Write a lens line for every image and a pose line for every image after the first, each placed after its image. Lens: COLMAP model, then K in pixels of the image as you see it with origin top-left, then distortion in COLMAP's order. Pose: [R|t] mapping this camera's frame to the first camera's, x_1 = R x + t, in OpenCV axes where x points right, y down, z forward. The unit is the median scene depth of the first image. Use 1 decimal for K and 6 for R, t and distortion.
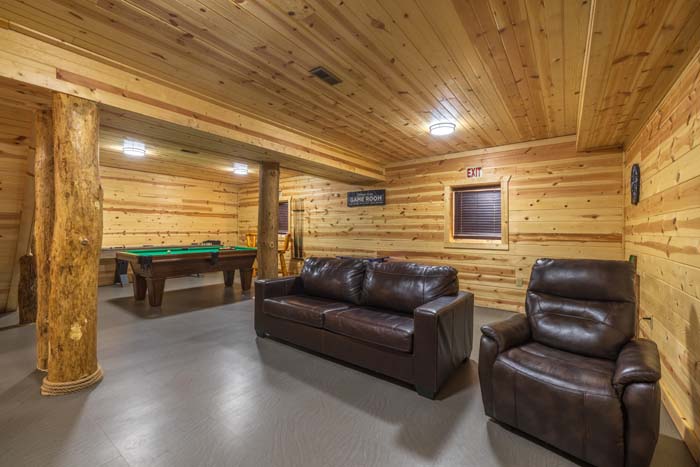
lens RADIAL K [[292.3, 0, 352.8], [0, 292.3, 235.2], [0, 0, 1]] dist [0.002816, 0.000066]
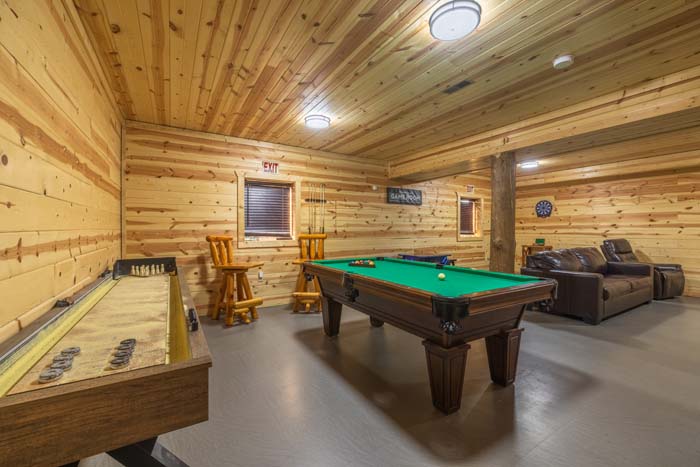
lens RADIAL K [[292.3, 0, 355.9], [0, 292.3, 229.8], [0, 0, 1]] dist [0.002816, 0.000066]
pose [[0.363073, -0.020492, 0.931535, -0.904365], [0.009783, 0.999787, 0.018181, -0.032240], [-0.931709, 0.002512, 0.363196, 0.771437]]
